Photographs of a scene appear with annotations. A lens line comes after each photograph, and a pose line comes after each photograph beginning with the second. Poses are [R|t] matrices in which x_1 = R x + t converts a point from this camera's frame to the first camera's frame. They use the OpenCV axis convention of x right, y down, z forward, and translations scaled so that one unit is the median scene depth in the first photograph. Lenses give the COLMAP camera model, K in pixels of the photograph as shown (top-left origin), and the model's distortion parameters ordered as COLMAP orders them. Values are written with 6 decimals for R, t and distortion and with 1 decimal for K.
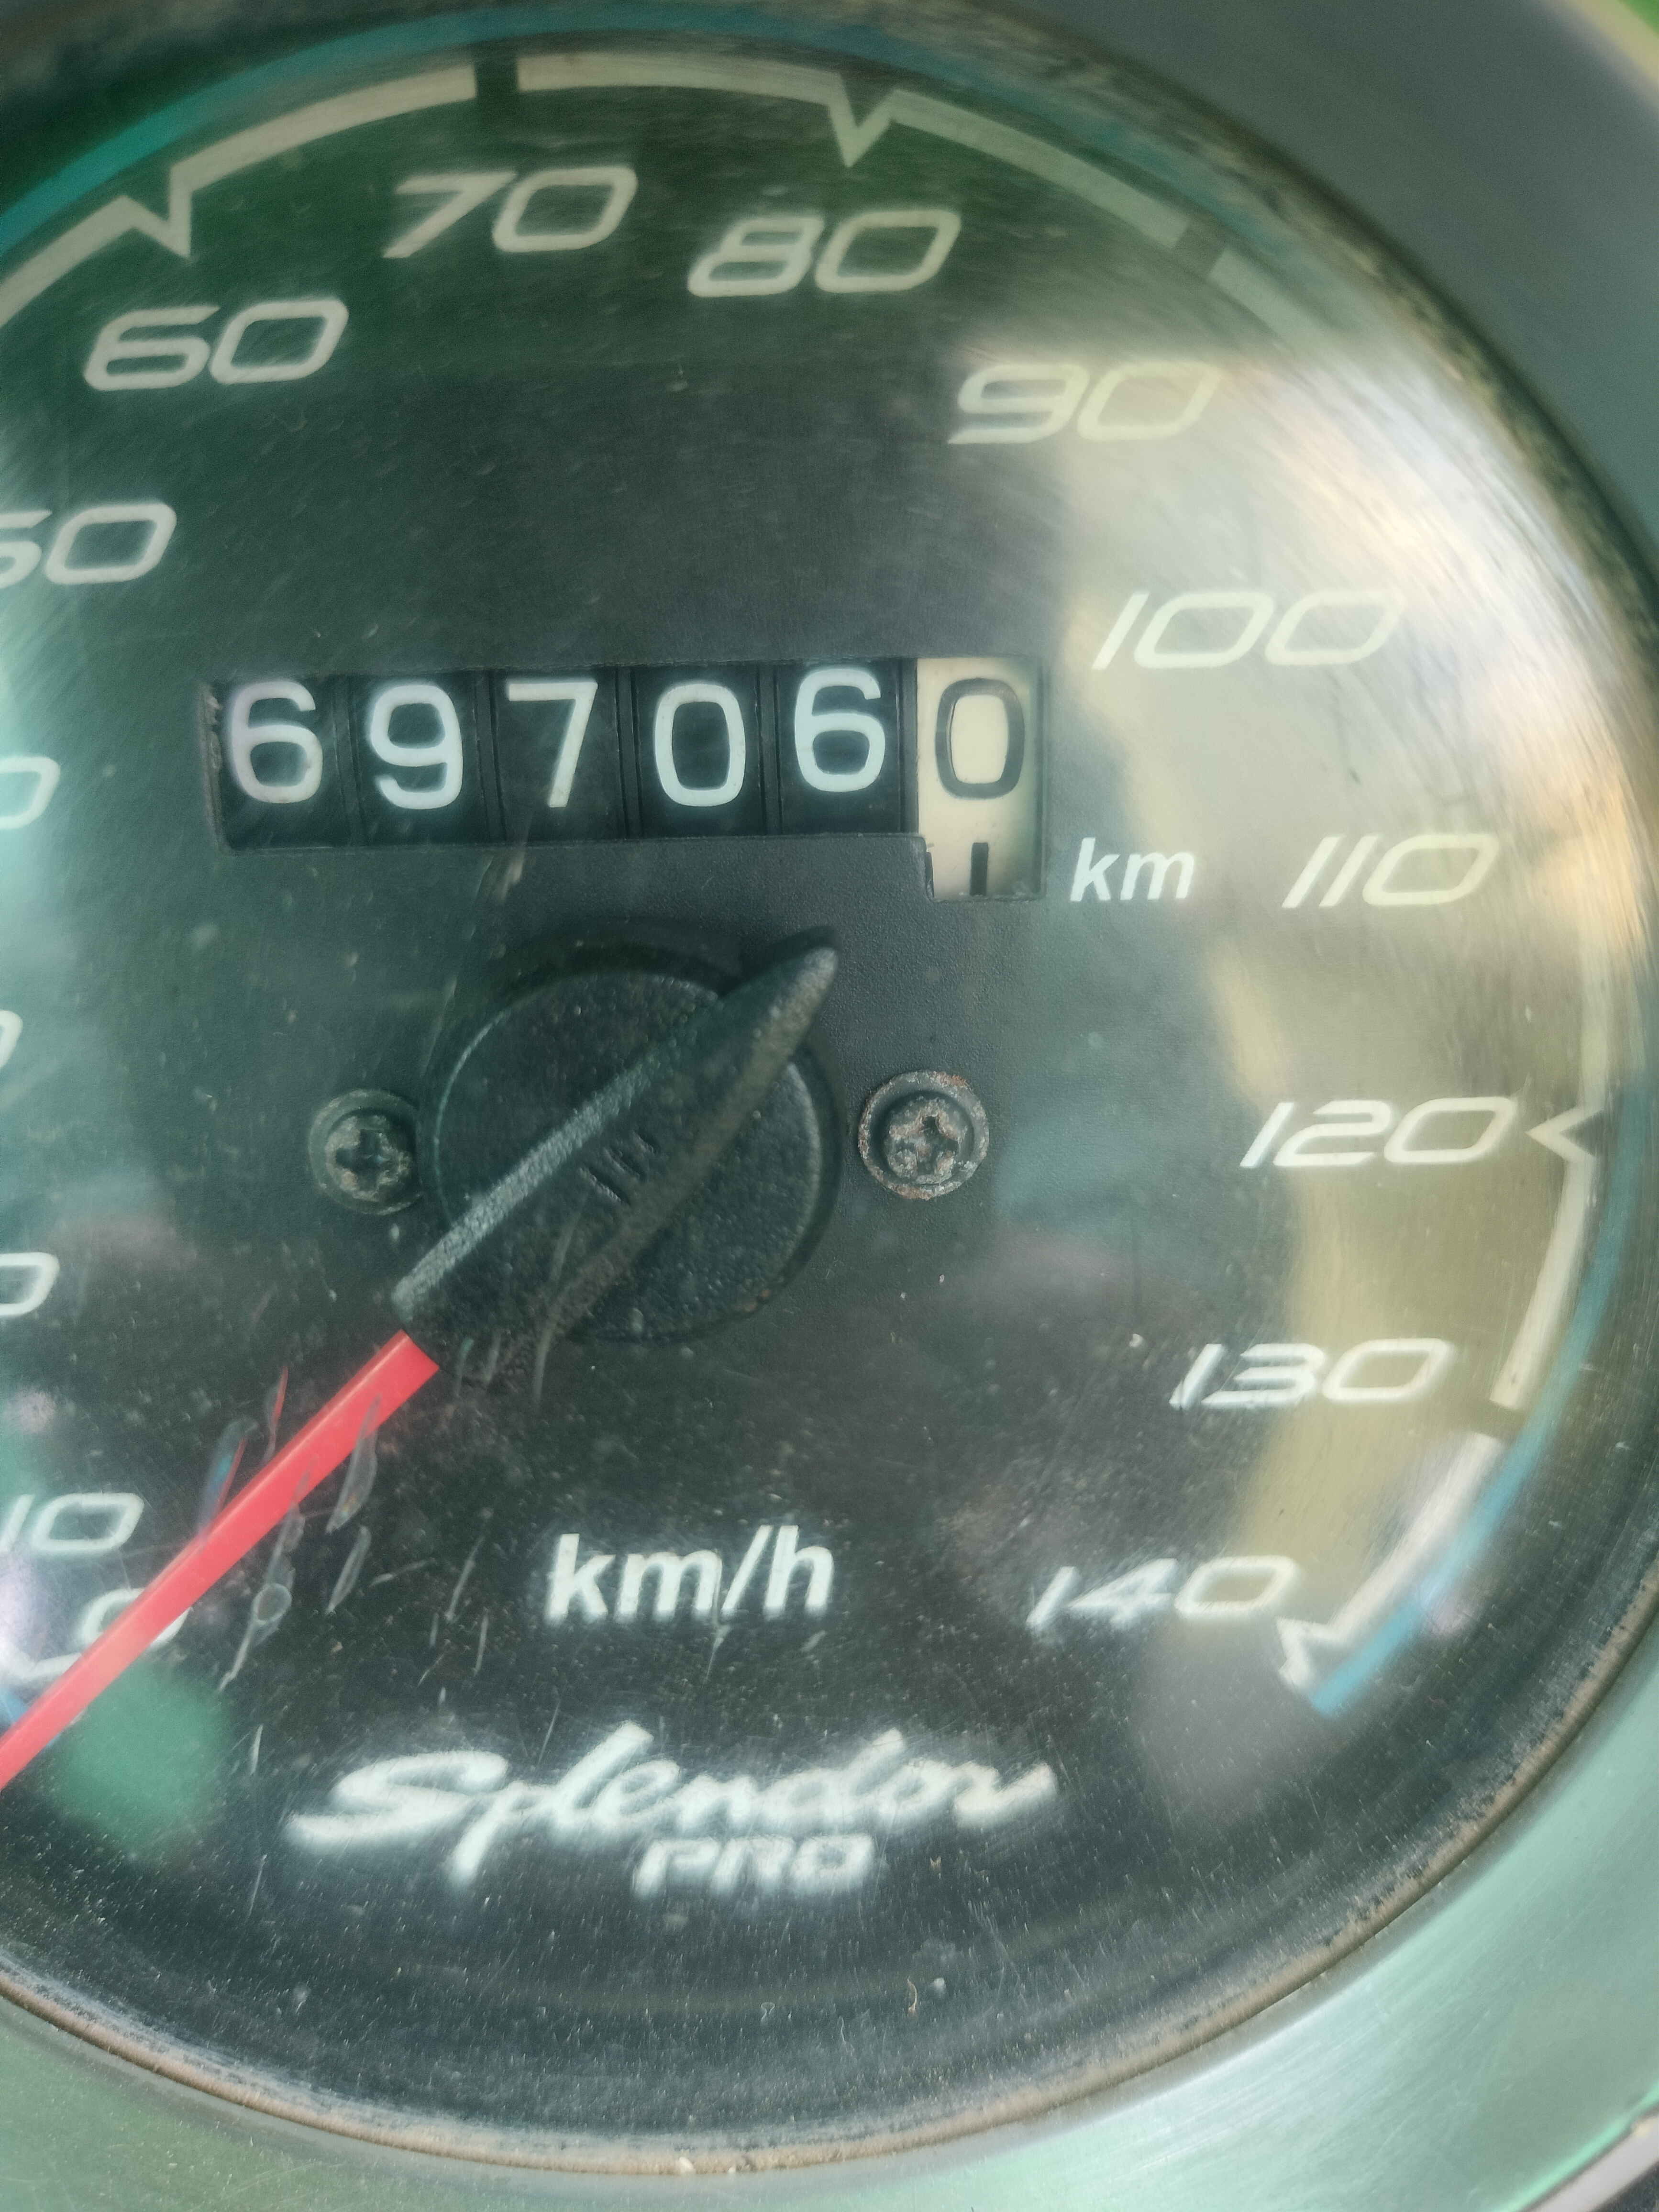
lens RADIAL K [[1875.4, 0, 828.1], [0, 1875.4, 1103.1], [0, 0, 1]] dist [-0.010399, -0.180548]
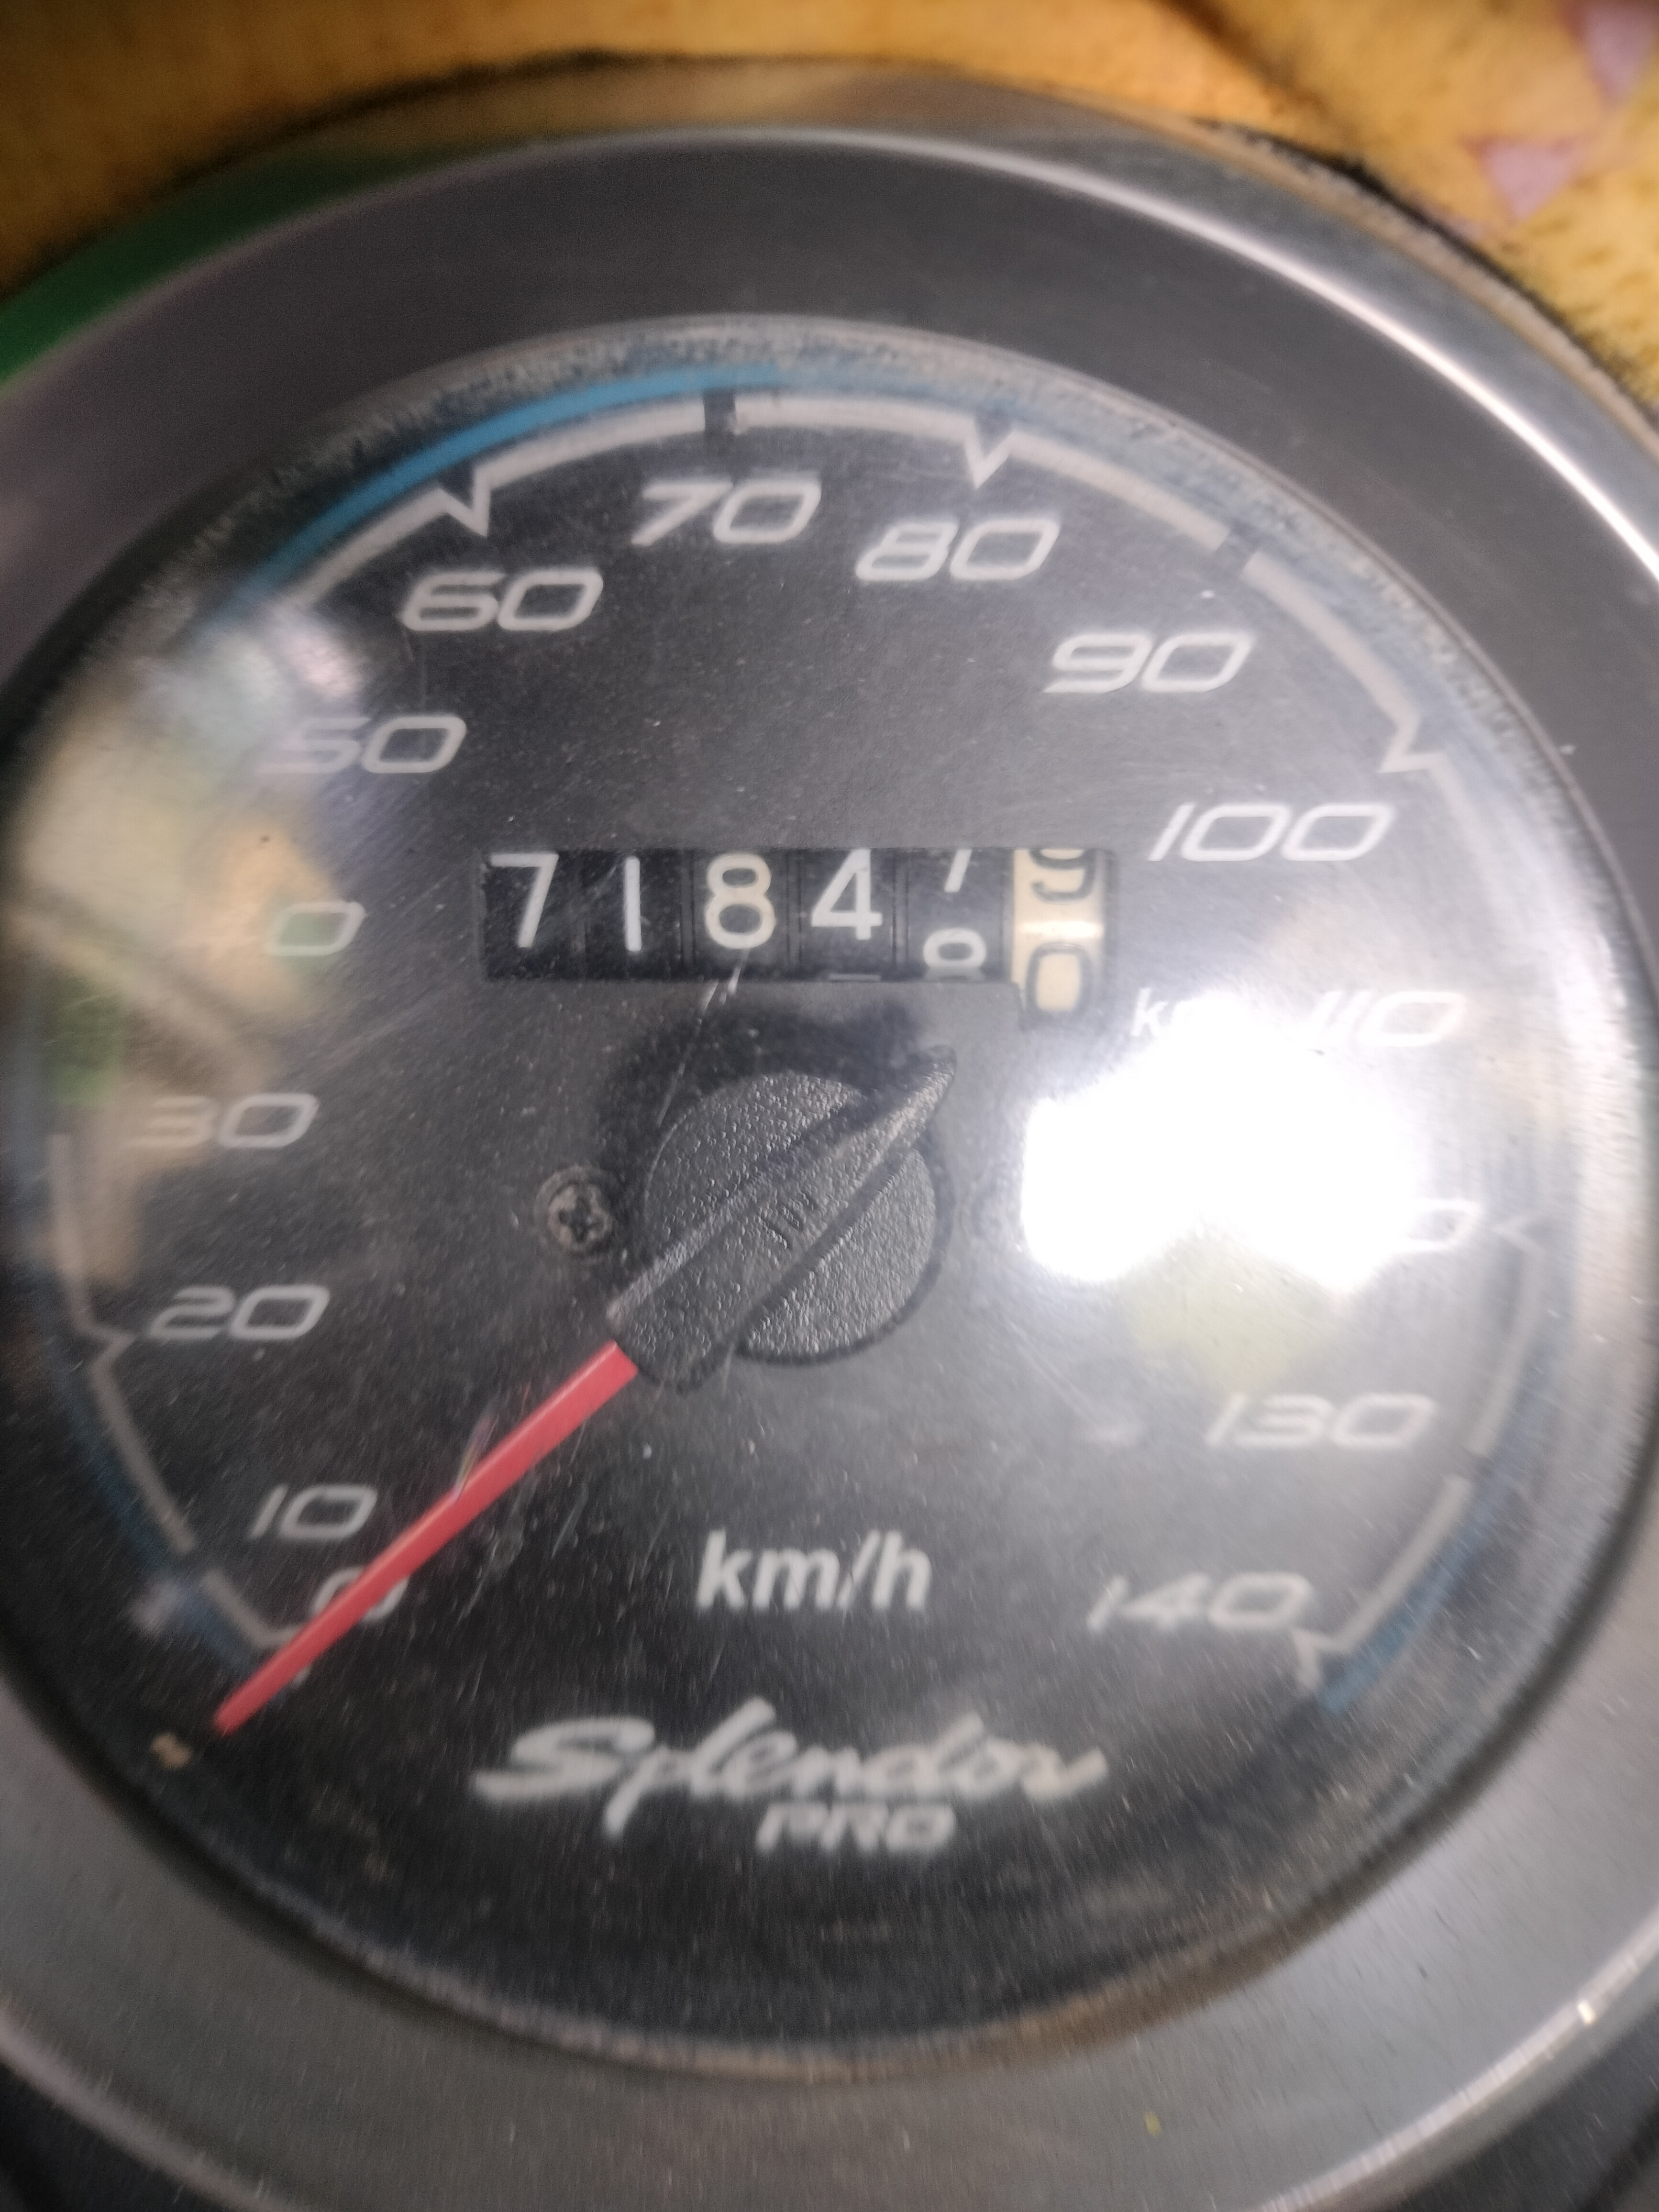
lens RADIAL K [[1878.2, 0, 812.0], [0, 1878.2, 1106.8], [0, 0, 1]] dist [0.002499, 0.002052]
pose [[0.999035, 0.028256, -0.033634, -0.044993], [-0.031655, 0.993942, -0.105252, 0.083773], [0.030456, 0.106215, 0.993877, -0.288215]]
